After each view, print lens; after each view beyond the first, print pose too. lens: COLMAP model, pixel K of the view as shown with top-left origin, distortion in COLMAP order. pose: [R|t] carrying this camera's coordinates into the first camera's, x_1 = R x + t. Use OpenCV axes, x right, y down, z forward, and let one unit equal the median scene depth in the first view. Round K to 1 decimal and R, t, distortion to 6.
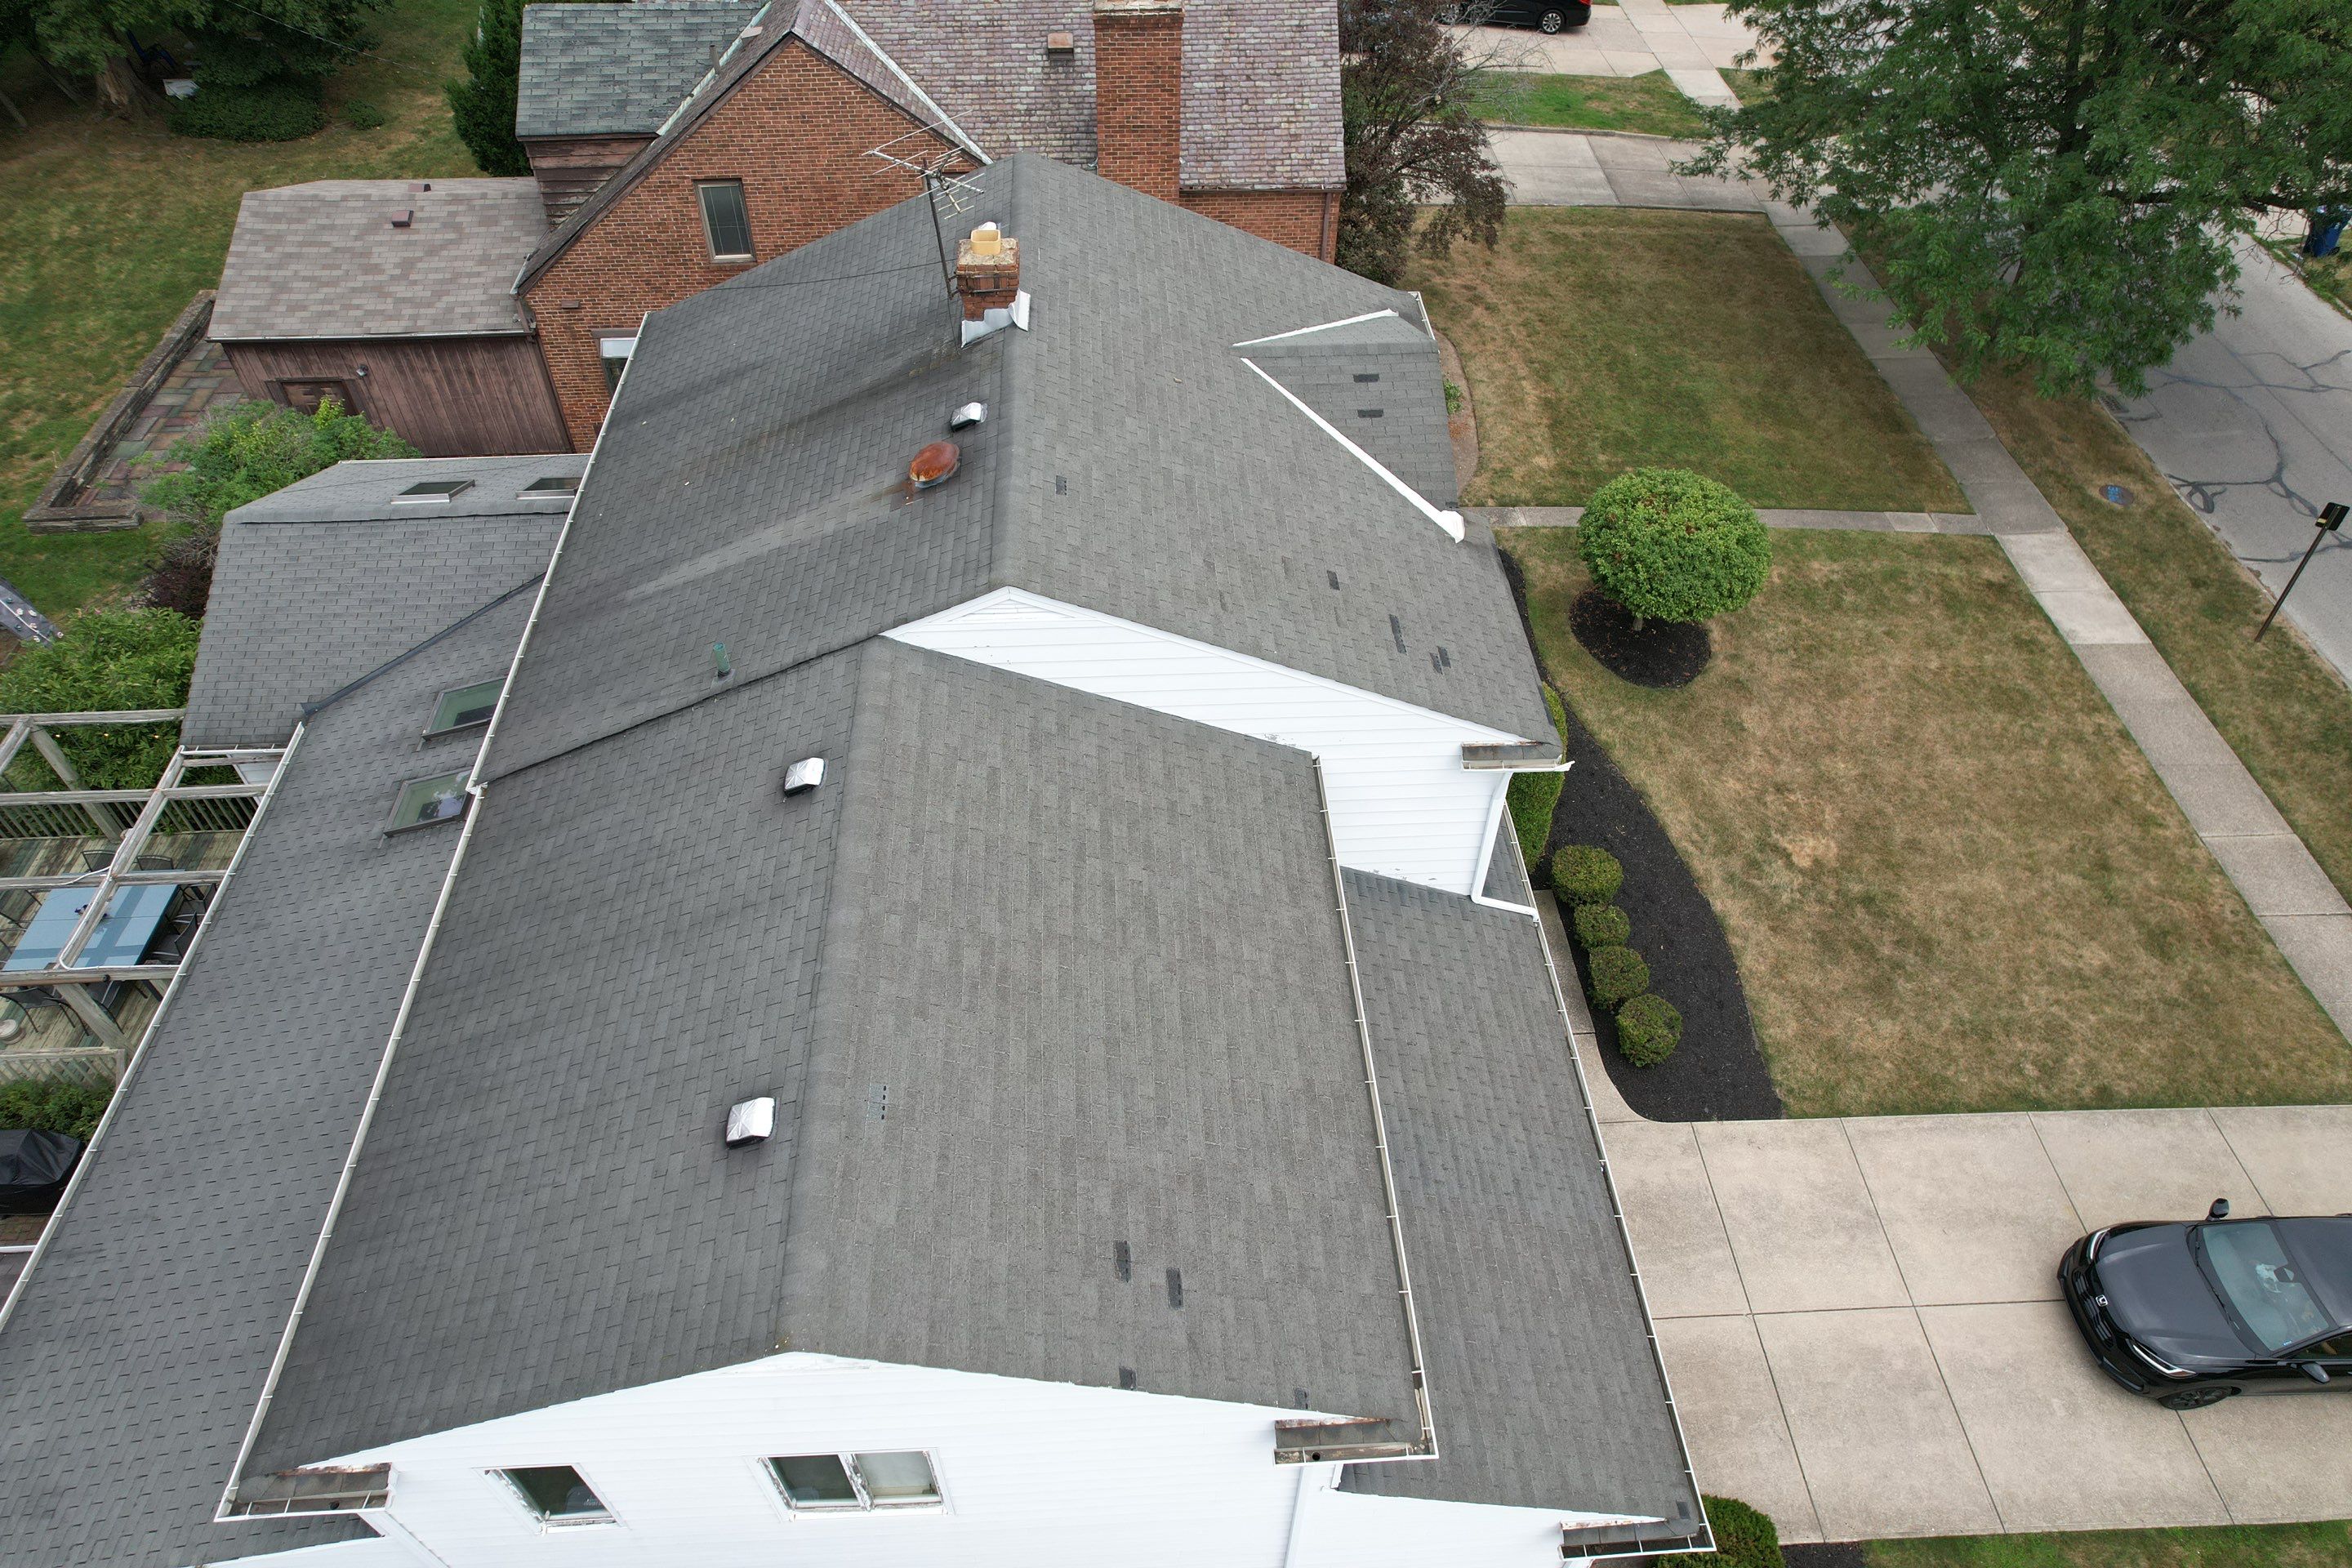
lens RADIAL K [[1505.6, 0, 1172.1], [0, 1505.6, 790.0], [0, 0, 1]] dist [-0.078591, 0.069230]
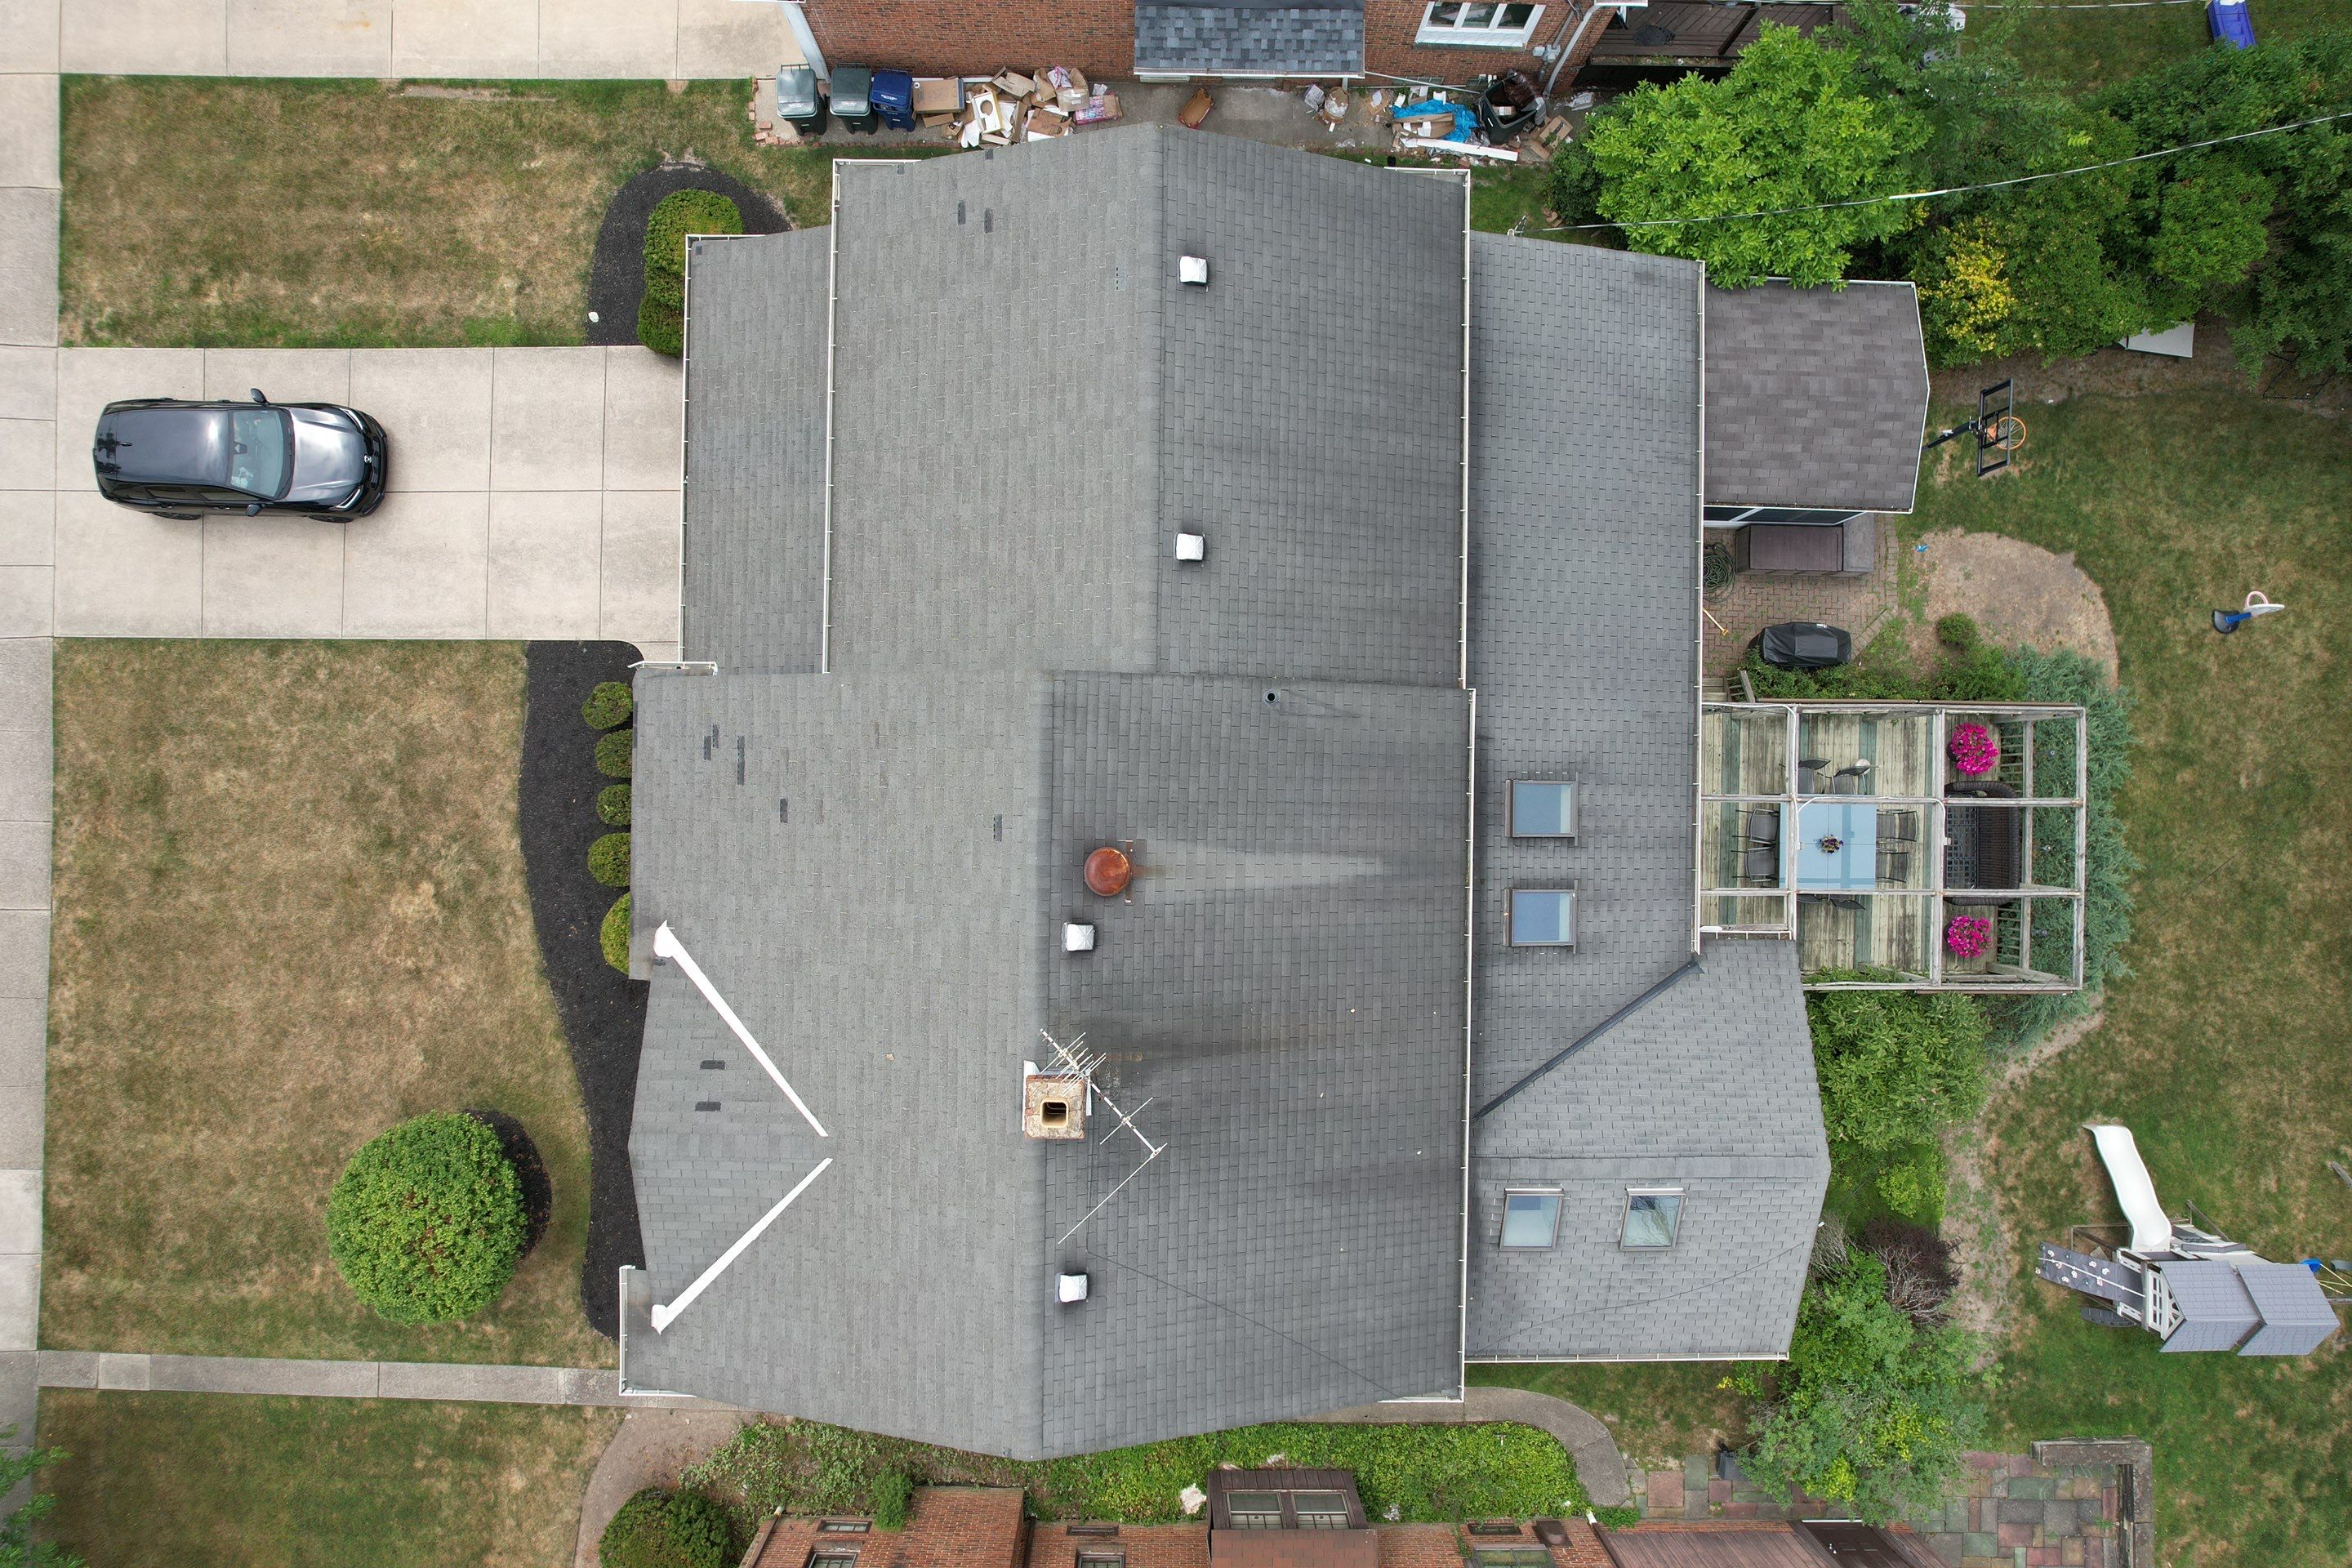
lens RADIAL K [[1505.6, 0, 1178.4], [0, 1505.6, 797.0], [0, 0, 1]] dist [-0.078591, 0.069230]
pose [[-0.997400, -0.066867, -0.026869, -0.131935], [0.030013, -0.724416, 0.688709, -0.720091], [-0.065517, 0.686112, 0.724540, 0.083895]]
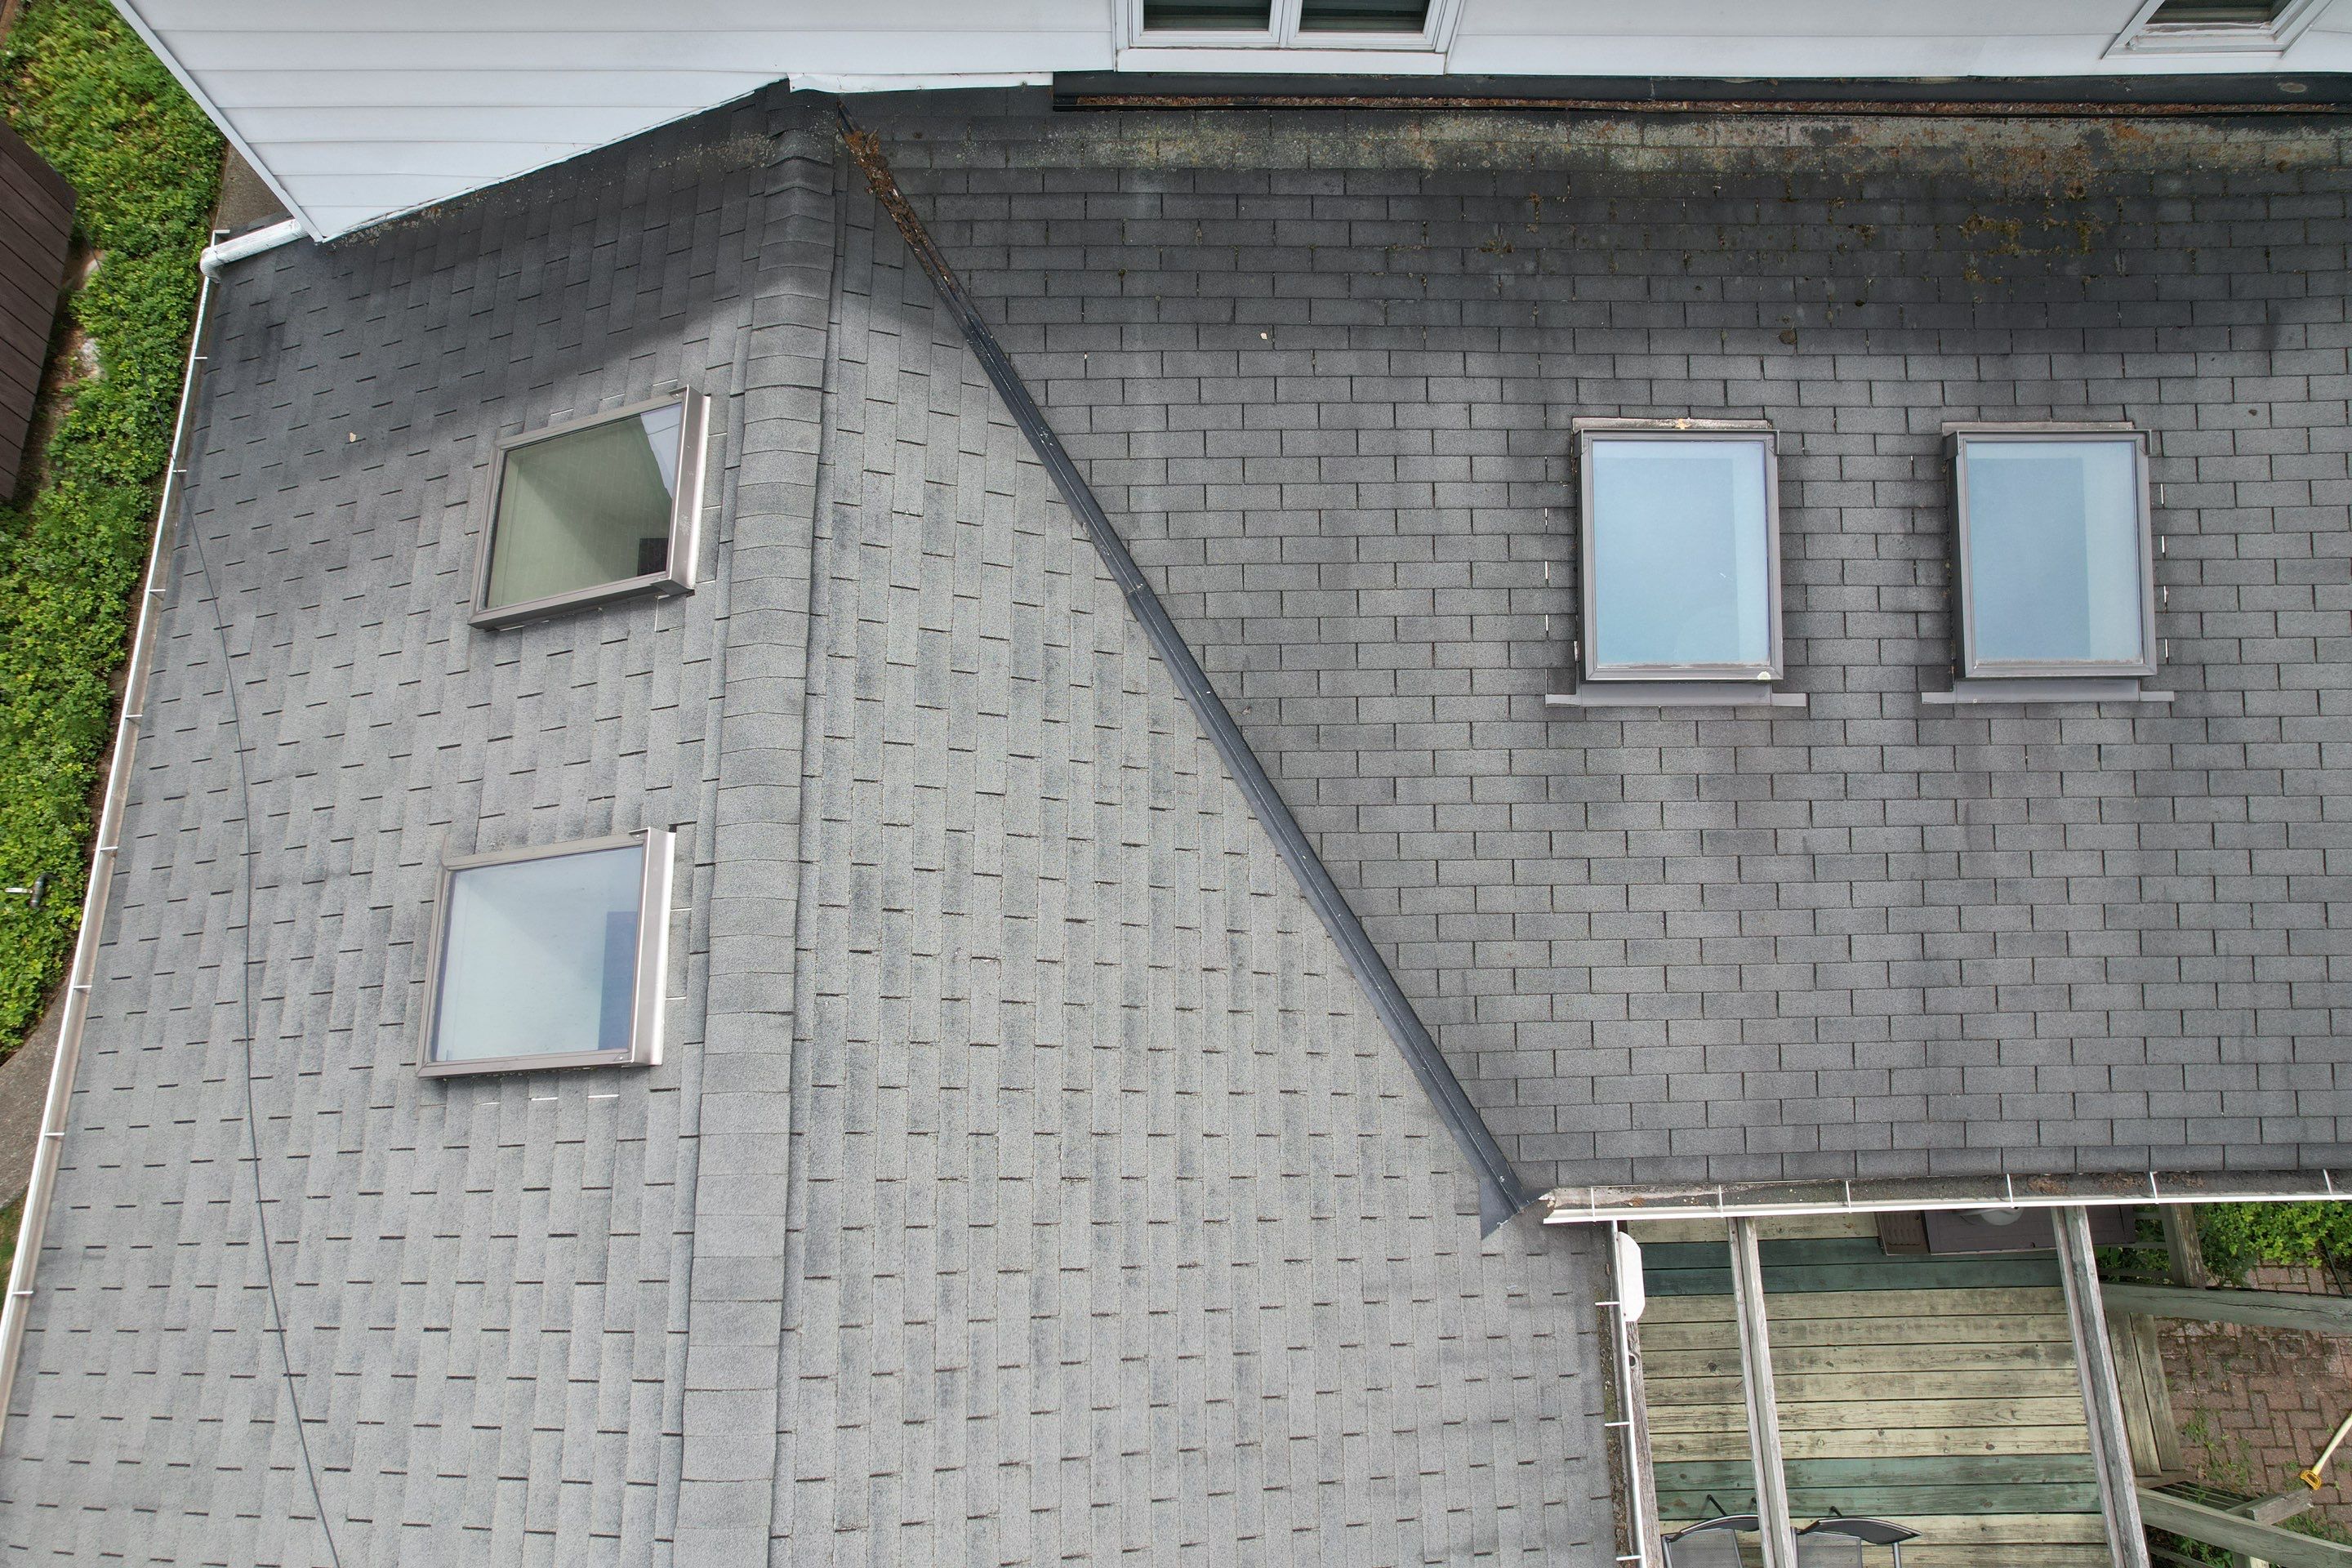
lens RADIAL K [[1505.6, 0, 1181.4], [0, 1505.6, 793.5], [0, 0, 1]] dist [-0.078591, 0.069230]
pose [[0.037534, -0.961678, 0.271601, -0.548185], [0.713023, 0.216199, 0.666975, -0.306122], [-0.700135, 0.168624, 0.693813, 0.758529]]
